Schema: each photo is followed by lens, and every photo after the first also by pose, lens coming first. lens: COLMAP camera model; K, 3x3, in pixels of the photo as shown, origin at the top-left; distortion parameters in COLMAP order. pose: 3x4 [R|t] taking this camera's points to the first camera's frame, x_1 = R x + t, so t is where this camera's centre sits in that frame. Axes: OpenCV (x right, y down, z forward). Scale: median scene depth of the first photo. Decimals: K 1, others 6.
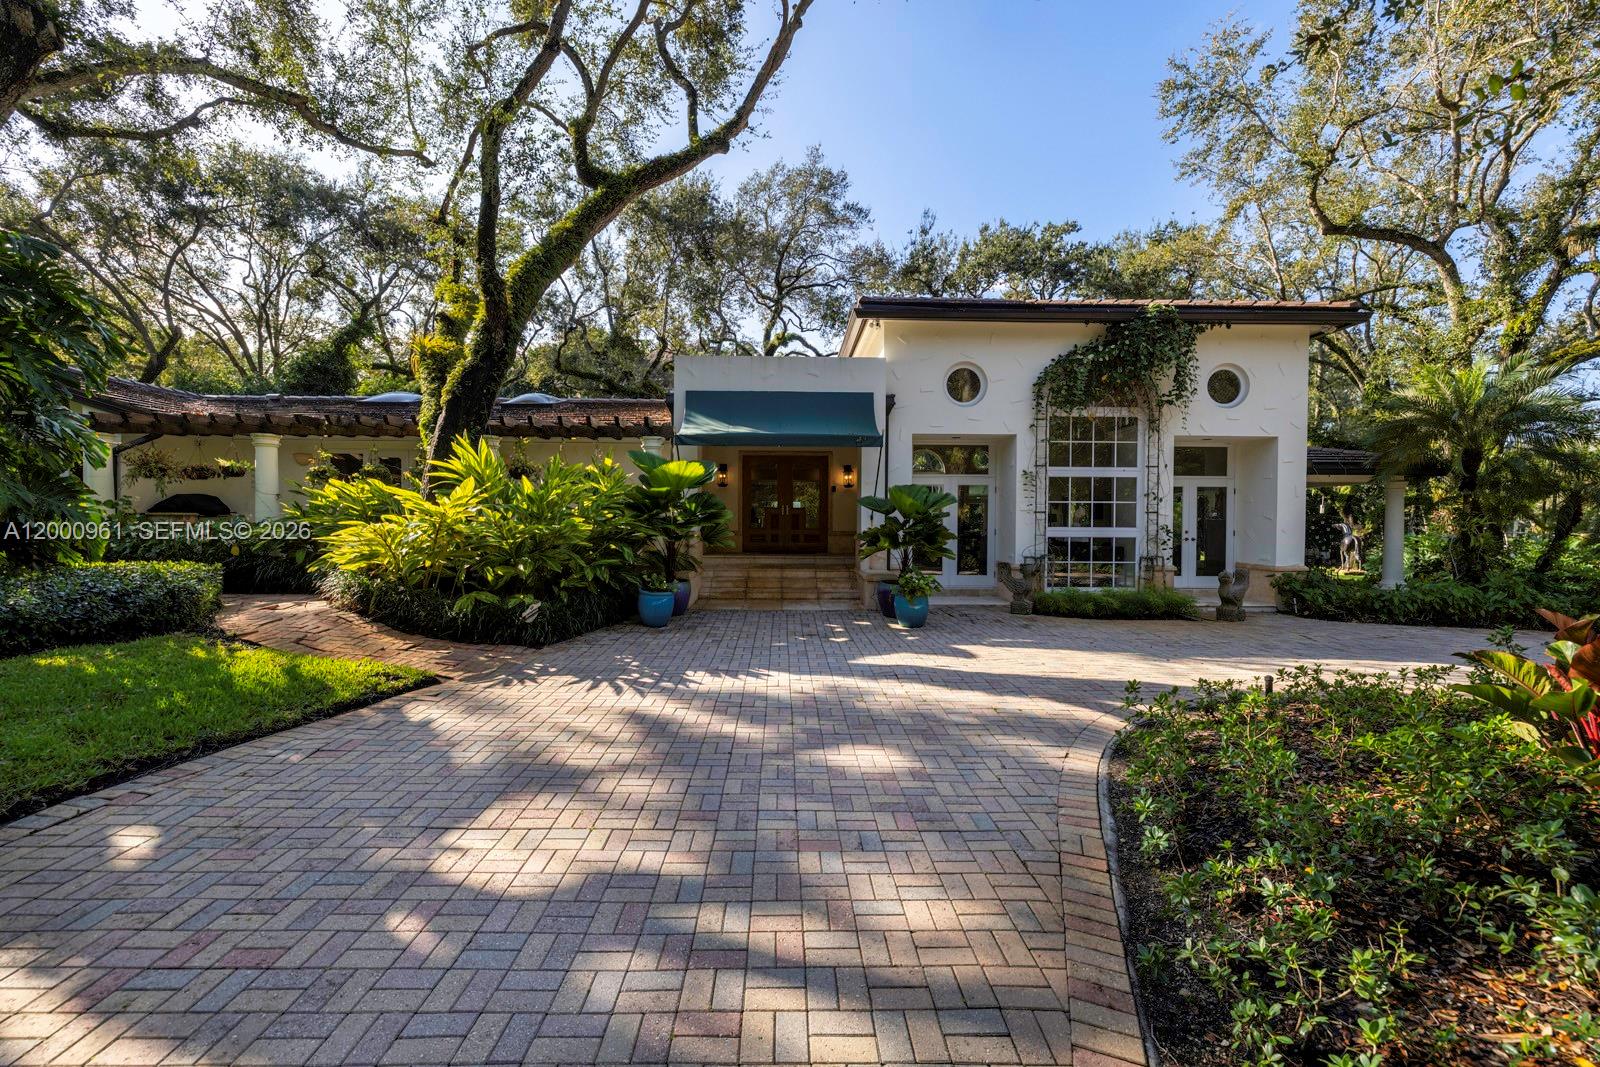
lens RADIAL K [[685.6, 0, 805.6], [0, 685.6, 529.9], [0, 0, 1]] dist [-0.000428, 0.000267]
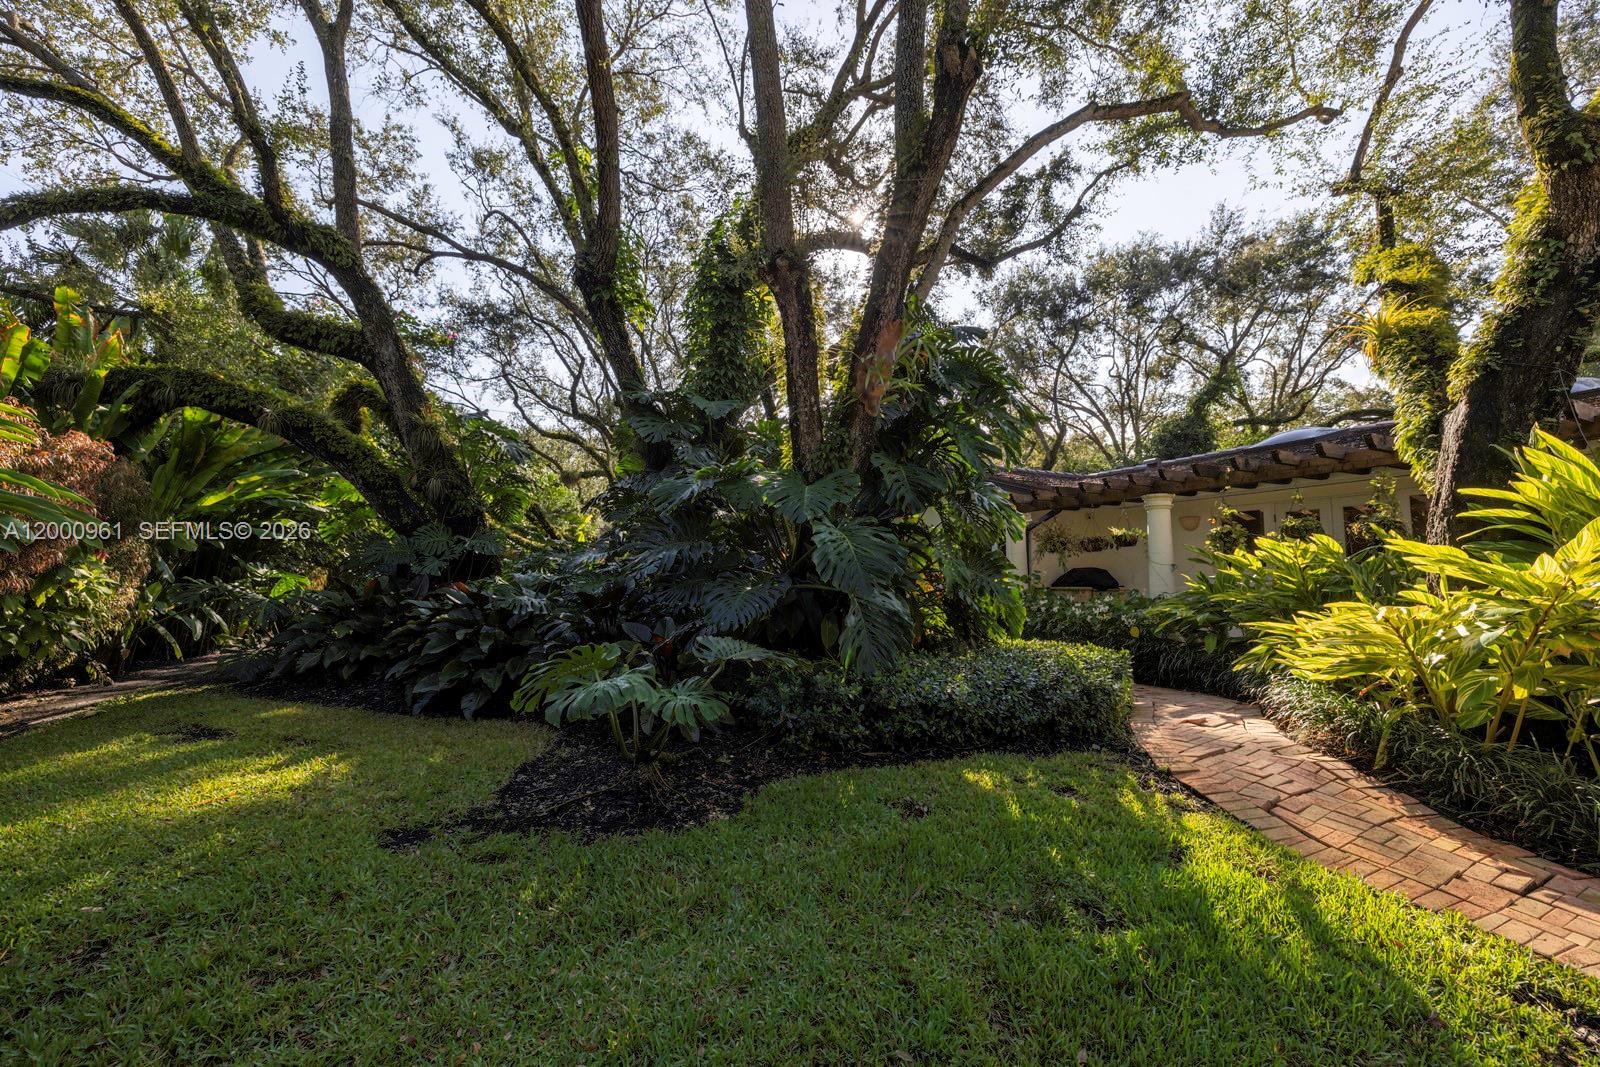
lens RADIAL K [[685.6, 0, 805.6], [0, 685.6, 529.9], [0, 0, 1]] dist [-0.000428, 0.000267]
pose [[0.455475, -0.078335, -0.886795, -0.227489], [-0.013280, 0.995412, -0.094751, -0.008440], [0.890150, 0.054933, 0.452345, 0.218656]]
